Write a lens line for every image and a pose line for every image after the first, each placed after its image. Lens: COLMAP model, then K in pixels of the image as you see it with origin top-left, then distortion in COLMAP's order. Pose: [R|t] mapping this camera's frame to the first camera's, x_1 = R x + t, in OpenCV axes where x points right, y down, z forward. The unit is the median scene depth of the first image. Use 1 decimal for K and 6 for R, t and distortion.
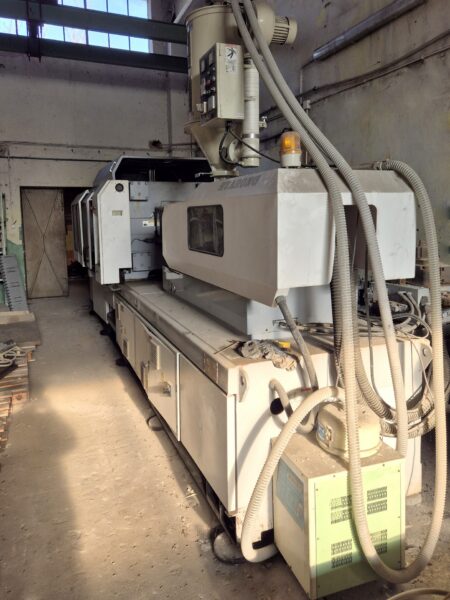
lens RADIAL K [[497.7, 0, 226.8], [0, 497.7, 245.9], [0, 0, 1]] dist [0.052846, -0.072228]
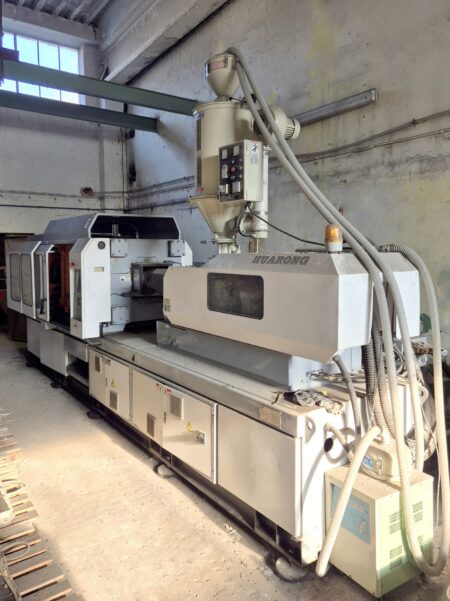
lens RADIAL K [[498.5, 0, 226.8], [0, 498.5, 246.3], [0, 0, 1]] dist [0.052846, -0.072228]
pose [[0.974917, 0.010741, 0.222311, -0.323364], [0.005674, 0.997311, -0.073069, -0.060211], [-0.222498, 0.072498, 0.972234, -0.141469]]
